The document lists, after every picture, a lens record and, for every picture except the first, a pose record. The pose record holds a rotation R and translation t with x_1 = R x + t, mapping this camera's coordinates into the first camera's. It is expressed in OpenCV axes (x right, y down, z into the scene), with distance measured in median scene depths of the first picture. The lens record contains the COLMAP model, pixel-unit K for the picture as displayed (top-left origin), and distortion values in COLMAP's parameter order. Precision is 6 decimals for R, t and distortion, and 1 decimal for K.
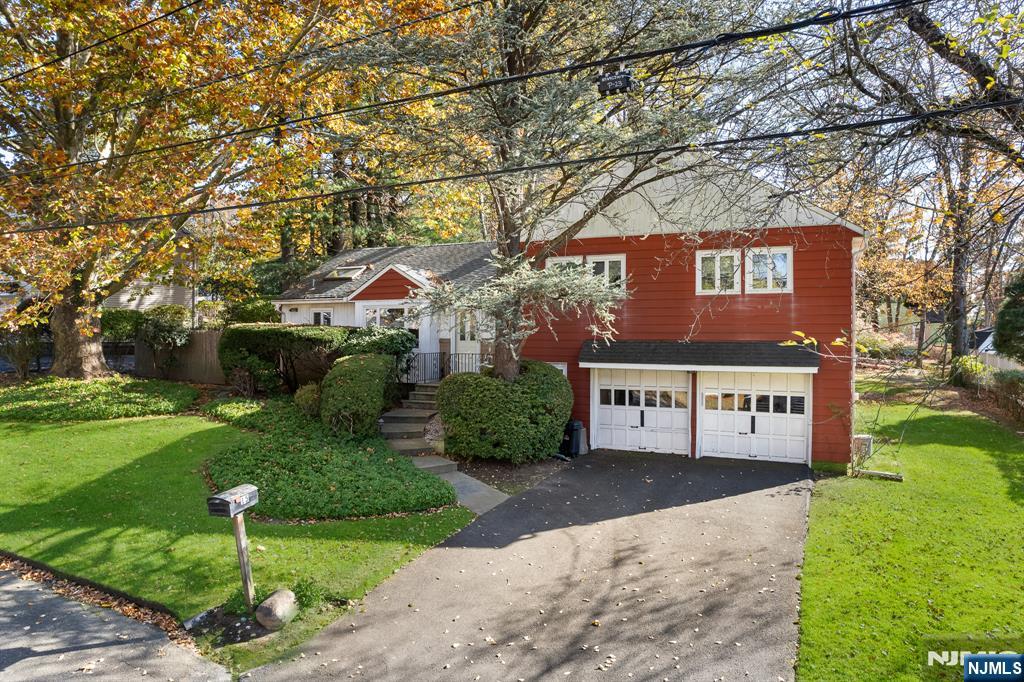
lens RADIAL K [[651.8, 0, 509.2], [0, 651.8, 344.2], [0, 0, 1]] dist [-0.057319, 0.053248]
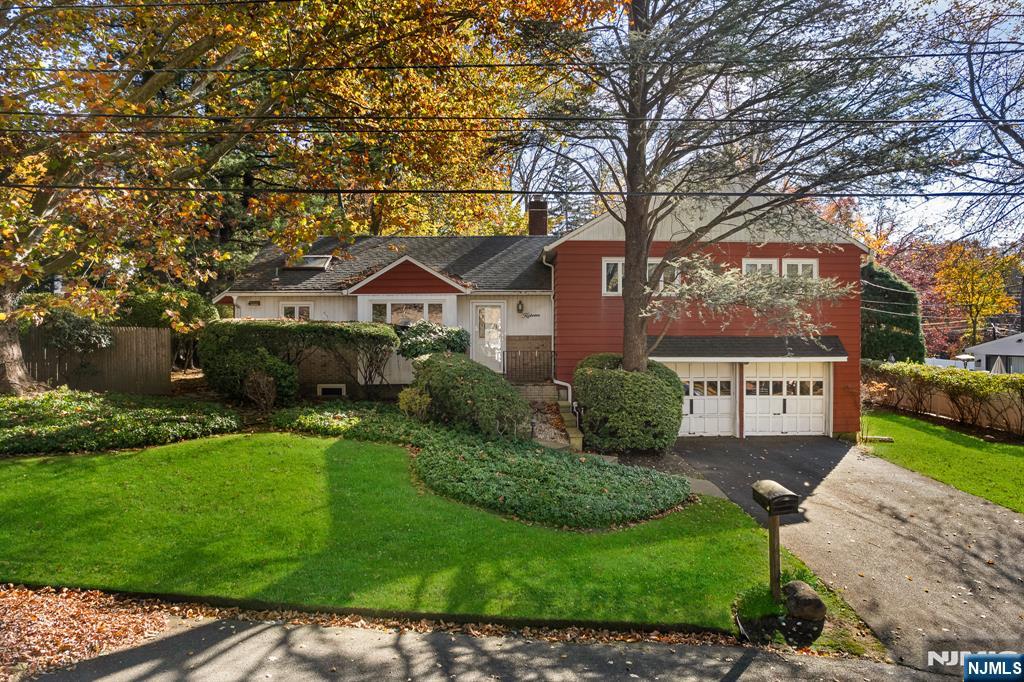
lens RADIAL K [[651.8, 0, 509.2], [0, 651.8, 344.2], [0, 0, 1]] dist [-0.057319, 0.053248]
pose [[0.895619, -0.008866, 0.444735, -0.813923], [0.010288, 0.999947, -0.000783, 0.008054], [-0.444704, 0.005276, 0.895662, 0.211118]]
